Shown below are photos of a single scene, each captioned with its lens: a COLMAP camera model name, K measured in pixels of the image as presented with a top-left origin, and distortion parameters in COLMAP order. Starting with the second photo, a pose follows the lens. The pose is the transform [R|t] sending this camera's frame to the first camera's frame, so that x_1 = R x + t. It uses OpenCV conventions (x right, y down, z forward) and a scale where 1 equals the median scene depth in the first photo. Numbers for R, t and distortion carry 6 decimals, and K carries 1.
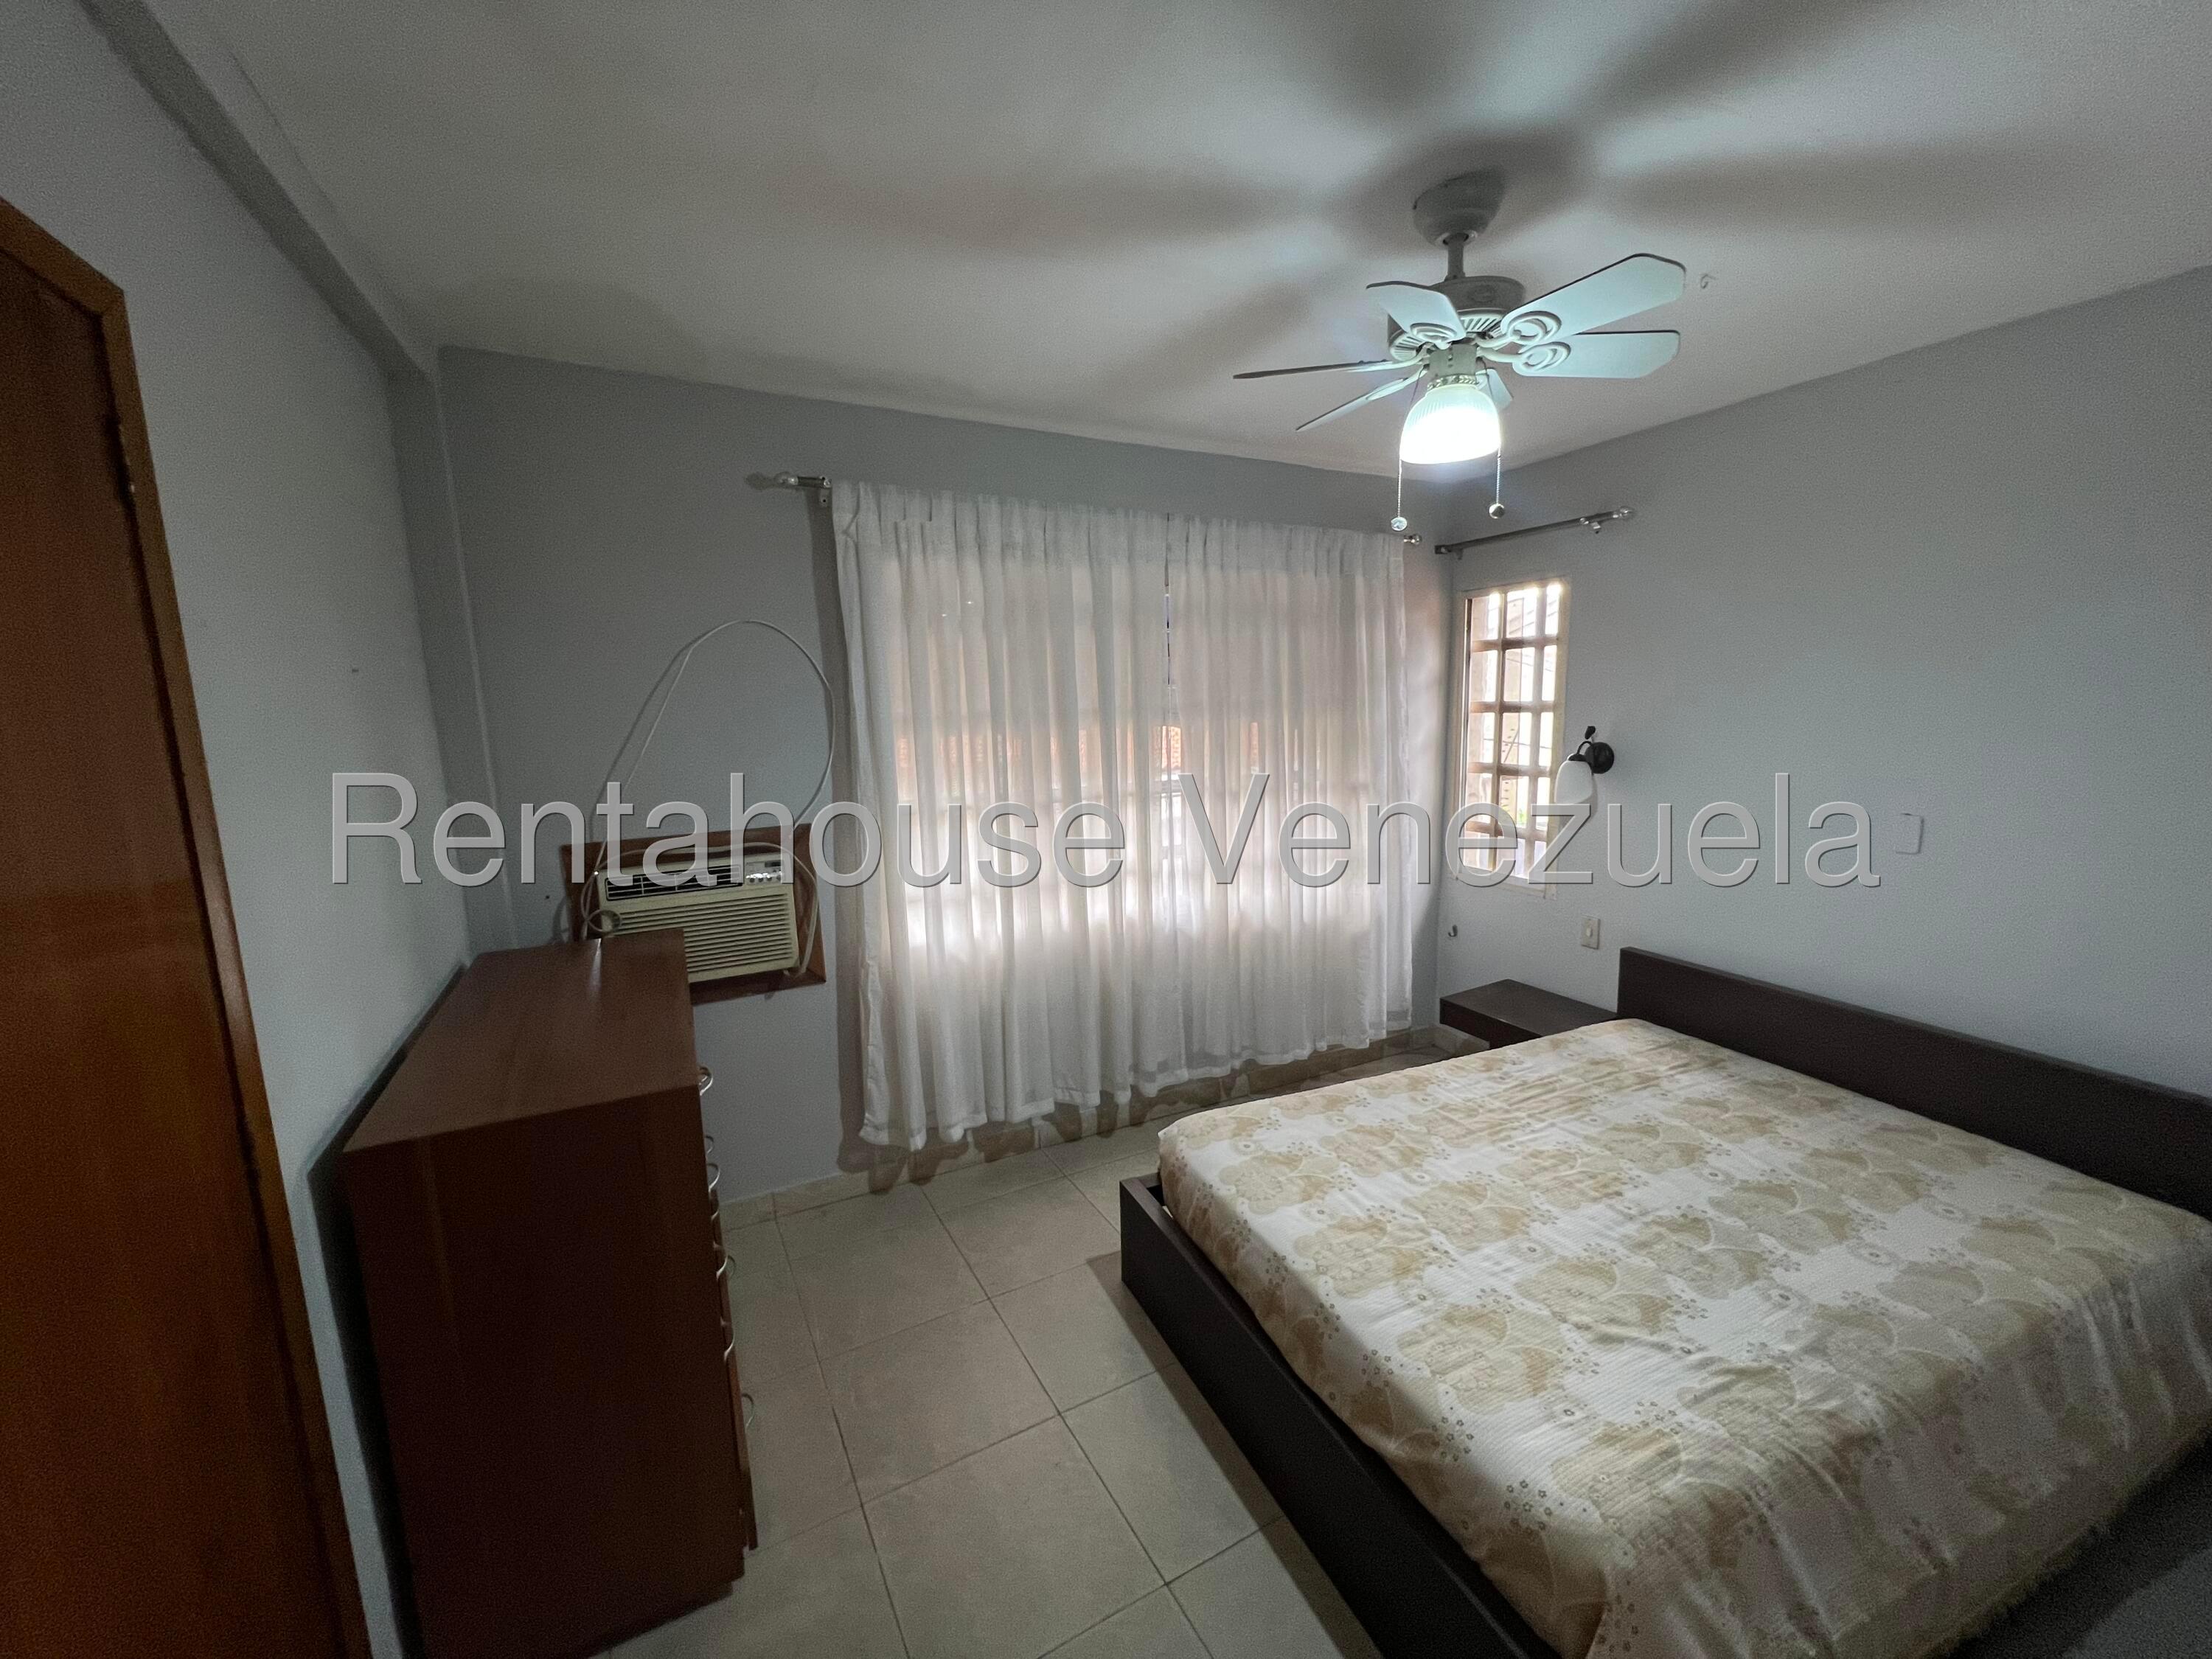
lens RADIAL K [[872.1, 0, 1107.1], [0, 872.1, 825.8], [0, 0, 1]] dist [-0.001443, 0.000006]
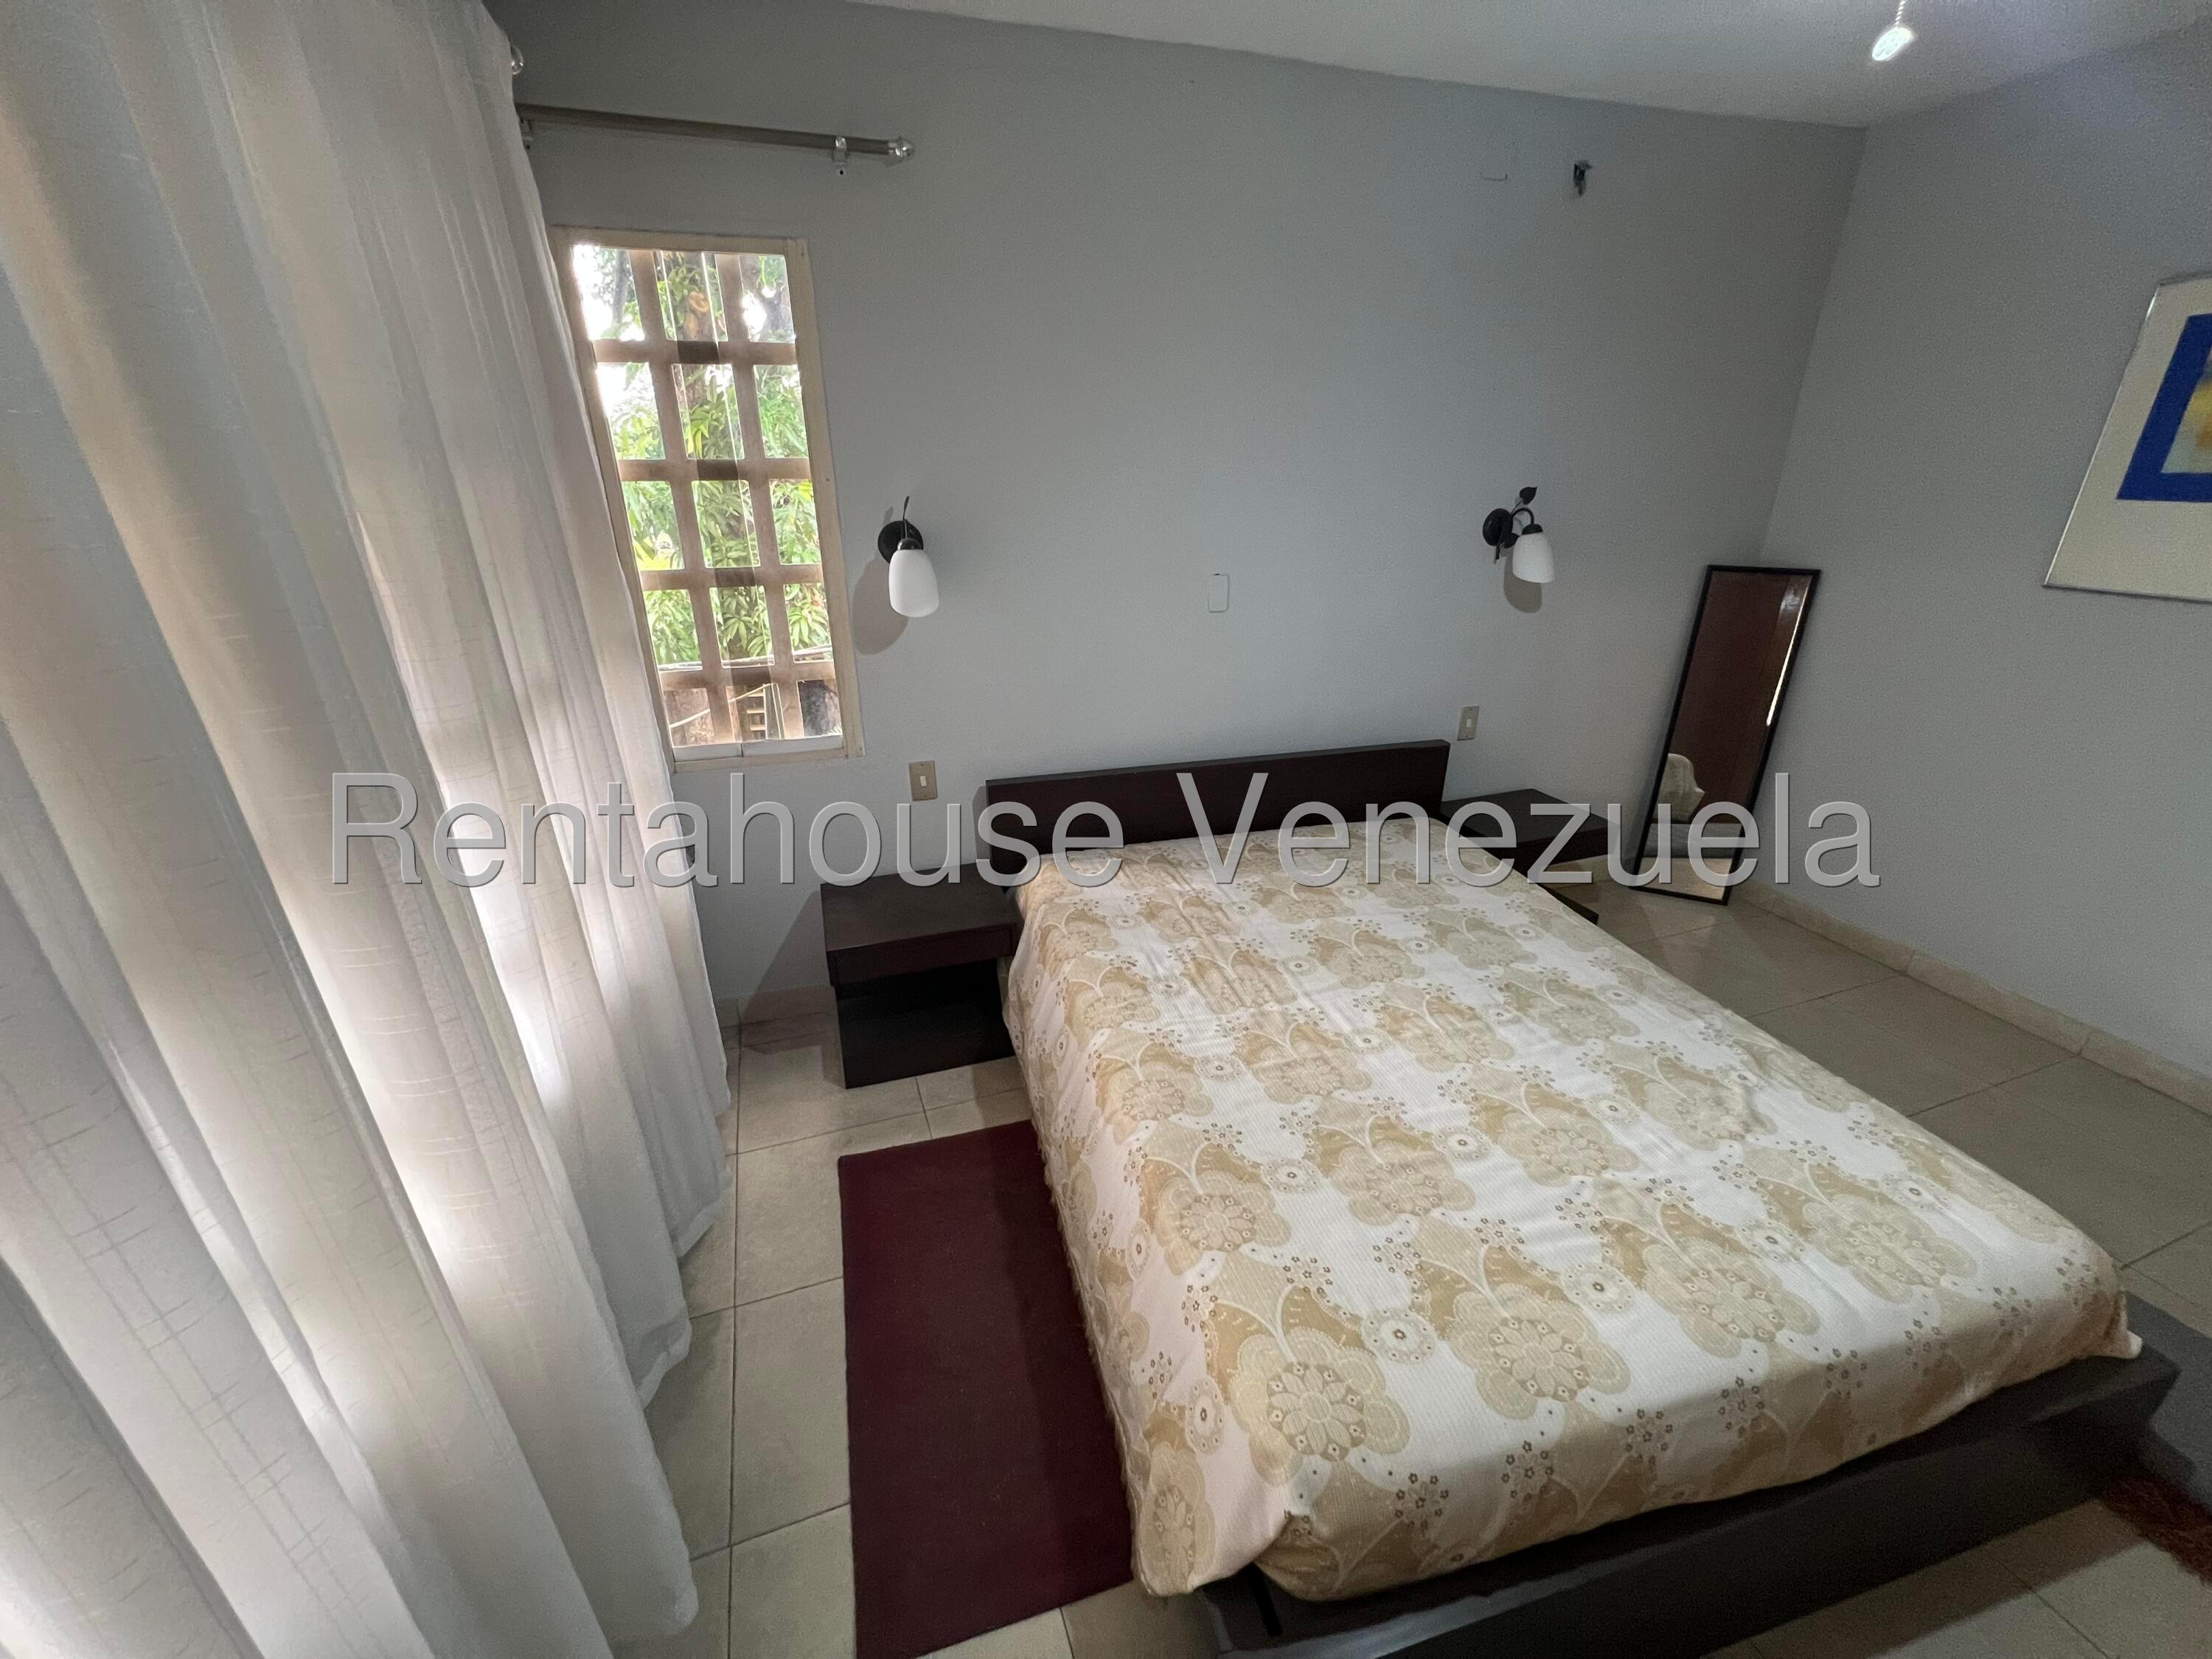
lens RADIAL K [[886.2, 0, 1109.0], [0, 886.2, 829.7], [0, 0, 1]] dist [0.000782, -0.000052]
pose [[0.149466, -0.352992, 0.923611, -0.286248], [0.145340, 0.931801, 0.332602, -0.132409], [-0.978027, 0.084525, 0.190576, 1.204774]]
